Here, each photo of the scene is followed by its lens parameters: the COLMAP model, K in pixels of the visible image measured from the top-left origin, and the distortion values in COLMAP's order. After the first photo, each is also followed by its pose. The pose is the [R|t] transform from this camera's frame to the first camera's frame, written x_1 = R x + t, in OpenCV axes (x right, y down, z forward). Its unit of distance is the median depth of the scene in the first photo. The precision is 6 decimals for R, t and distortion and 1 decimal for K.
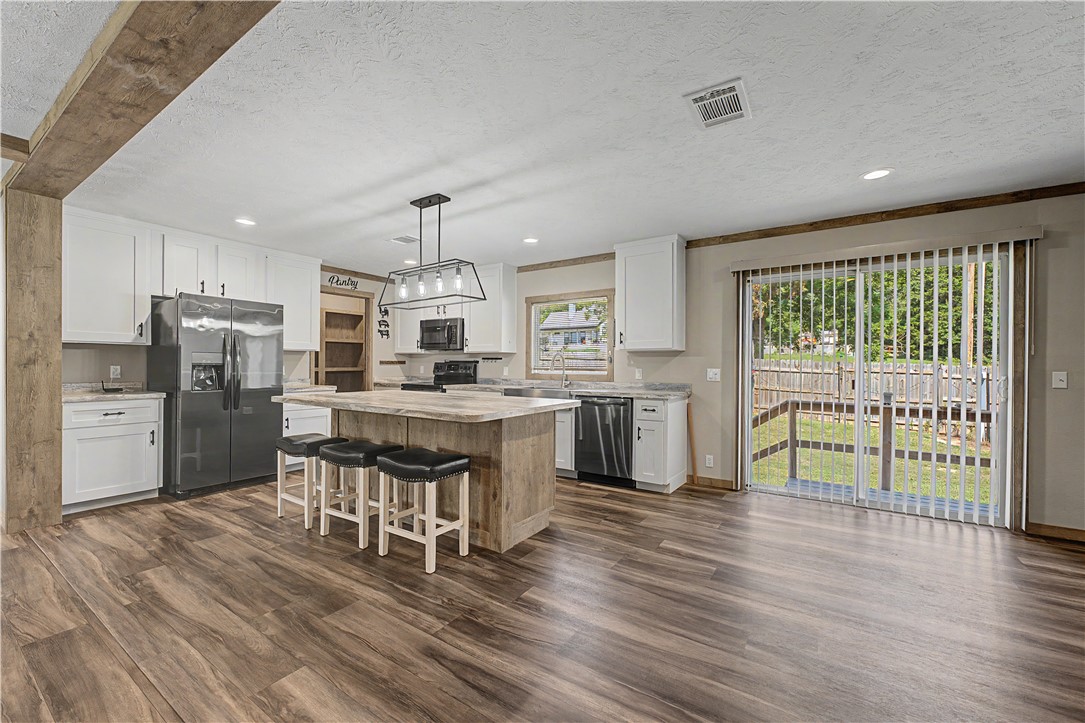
lens RADIAL K [[440.5, 0, 537.5], [0, 440.5, 359.3], [0, 0, 1]] dist [0.008403, -0.000027]
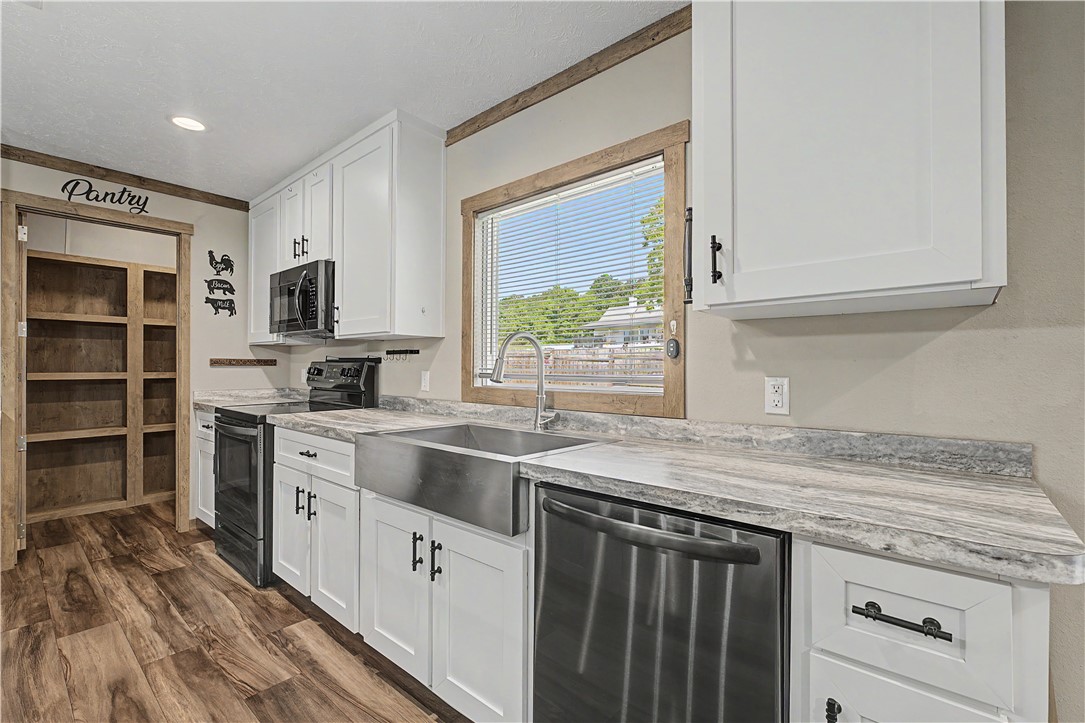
lens RADIAL K [[463.4, 0, 539.6], [0, 463.4, 364.8], [0, 0, 1]] dist [0.002456, 0.000613]
pose [[0.991810, -0.002808, -0.127690, 0.093566], [0.003617, 0.999975, 0.006105, 0.008955], [0.127669, -0.006517, 0.991795, 0.551321]]
